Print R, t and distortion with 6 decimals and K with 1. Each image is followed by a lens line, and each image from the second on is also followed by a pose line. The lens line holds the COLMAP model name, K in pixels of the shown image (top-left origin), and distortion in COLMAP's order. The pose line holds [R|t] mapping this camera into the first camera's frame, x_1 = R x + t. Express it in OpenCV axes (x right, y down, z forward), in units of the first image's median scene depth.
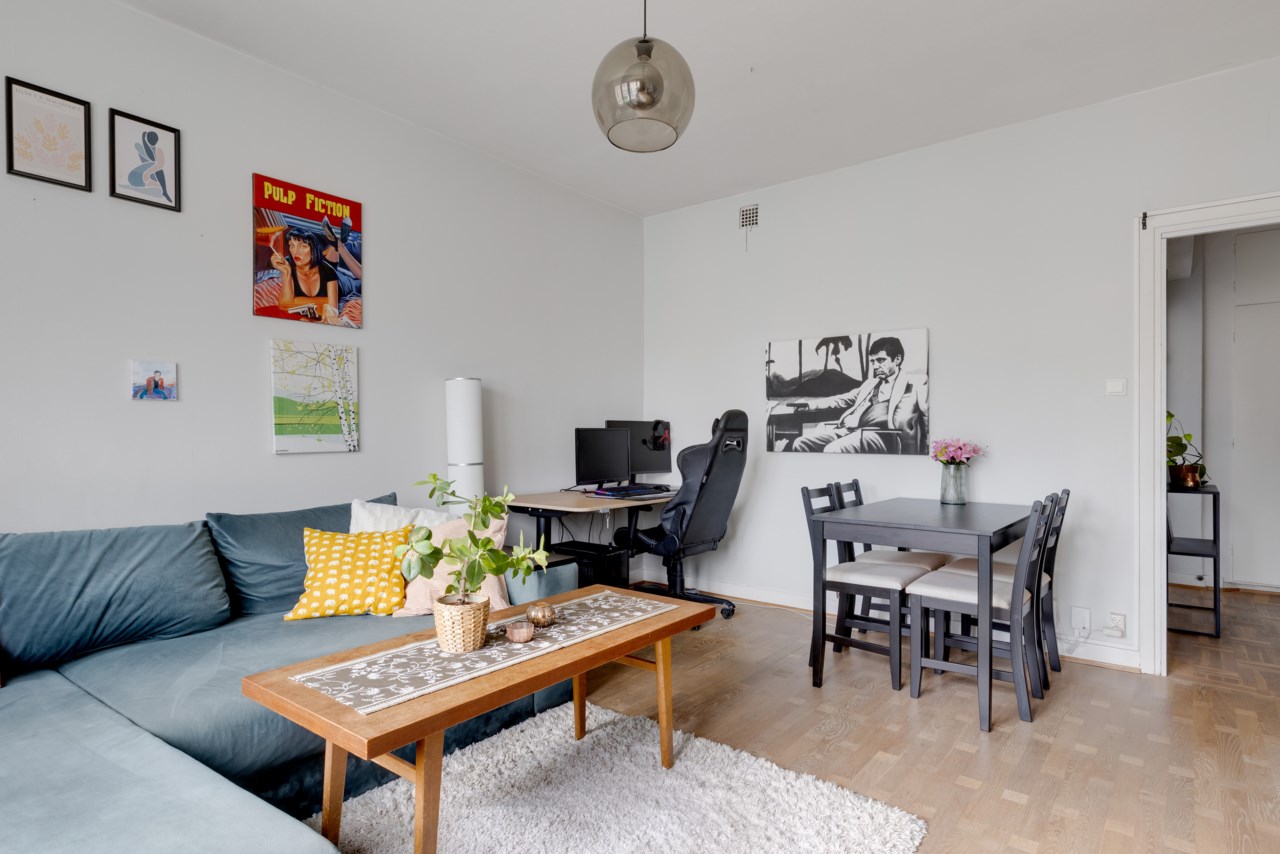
lens RADIAL K [[683.2, 0, 640.0], [0, 683.2, 427.0], [0, 0, 1]] dist [0.003627, 0.000522]
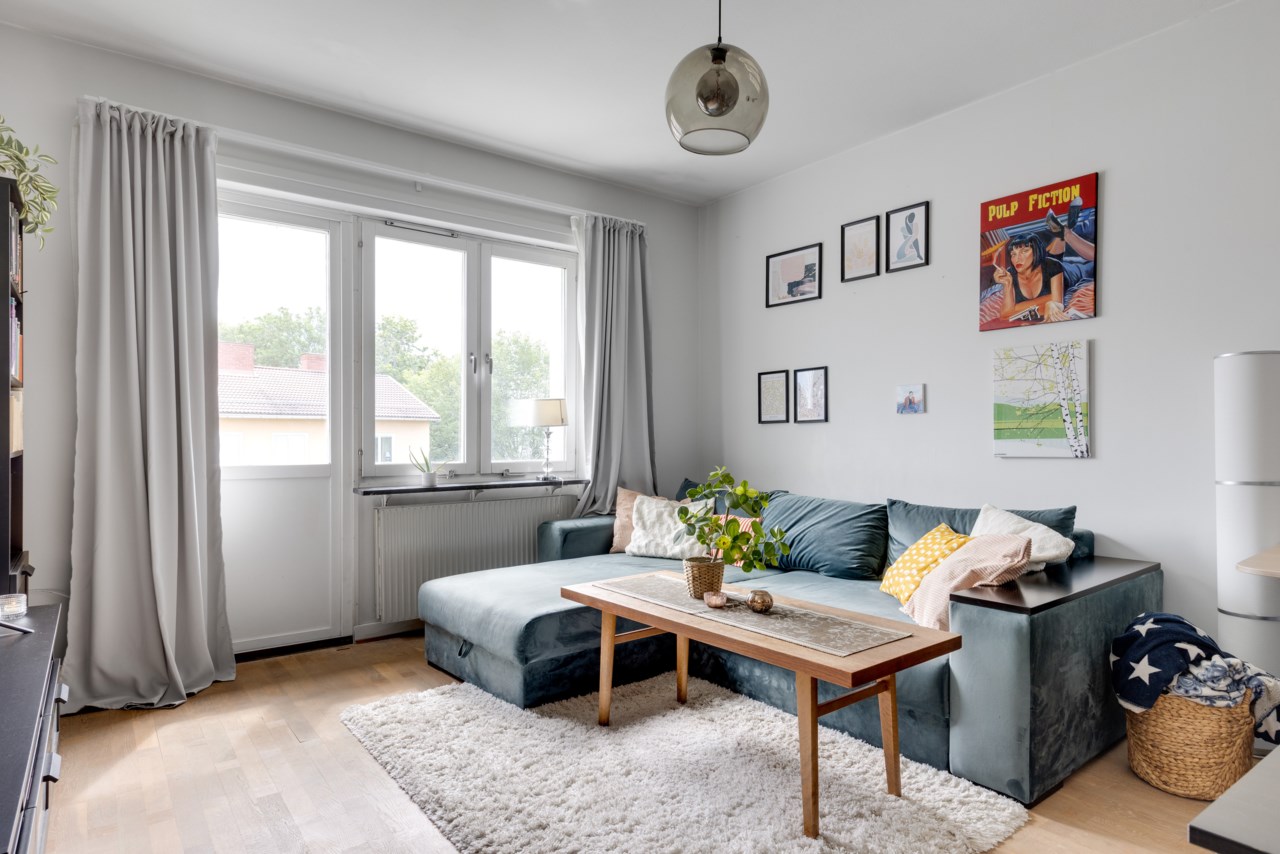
lens RADIAL K [[698.8, 0, 636.2], [0, 698.8, 437.2], [0, 0, 1]] dist [0.003488, 0.000116]
pose [[-0.244196, -0.006722, -0.969703, 0.639172], [0.008962, 0.999918, -0.009189, 0.012731], [0.969685, -0.010935, -0.244115, 0.696482]]
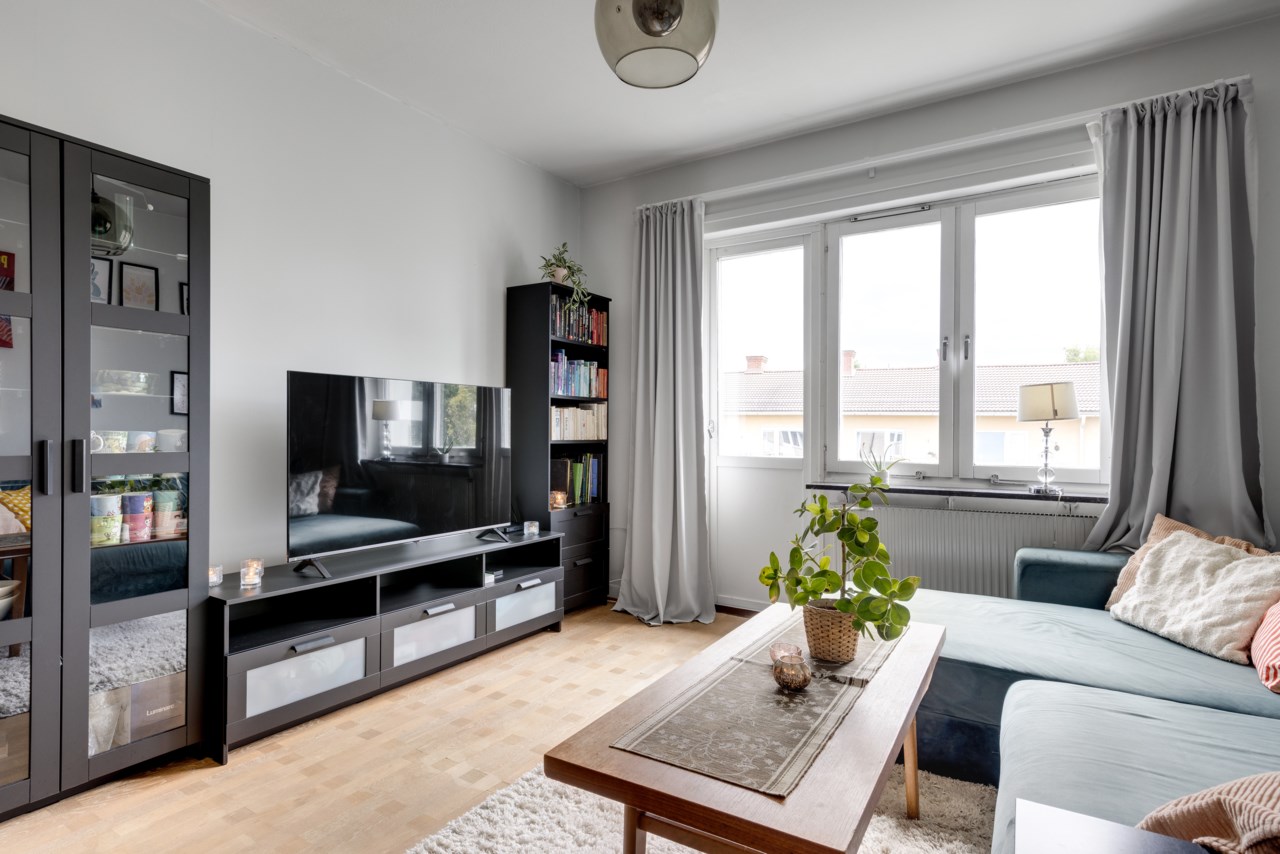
lens RADIAL K [[683.2, 0, 640.0], [0, 683.2, 427.0], [0, 0, 1]] dist [0.003627, 0.000522]
pose [[-0.995189, -0.016191, -0.096630, 0.066082], [-0.014211, 0.999675, -0.021142, 0.015921], [0.096941, -0.019667, -0.995096, 1.110295]]
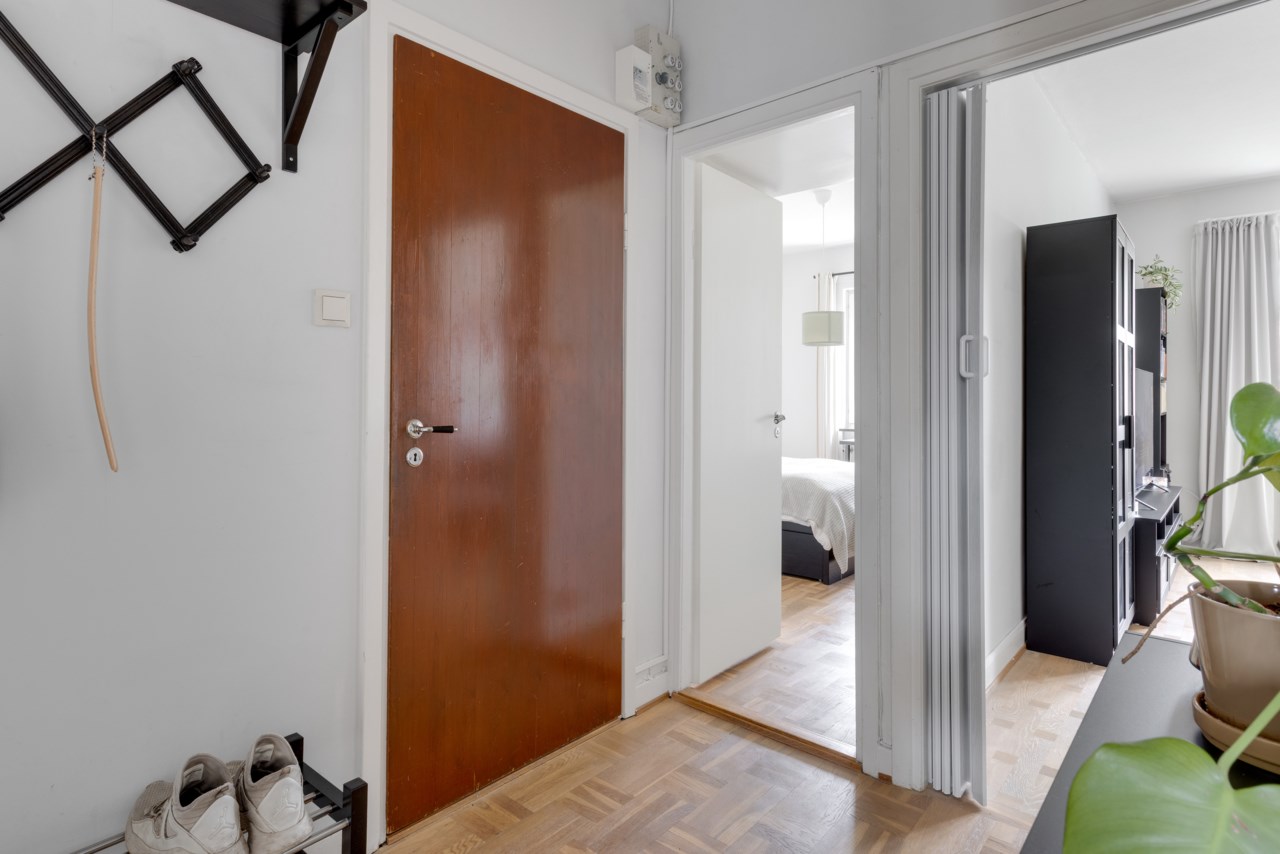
lens RADIAL K [[681.0, 0, 641.7], [0, 681.0, 398.3], [0, 0, 1]] dist [-0.003034, -0.001486]
pose [[-0.998349, -0.015071, 0.055420, 1.186258], [-0.015755, 0.999805, -0.011923, 0.031677], [-0.055229, -0.012776, -0.998392, 1.498895]]
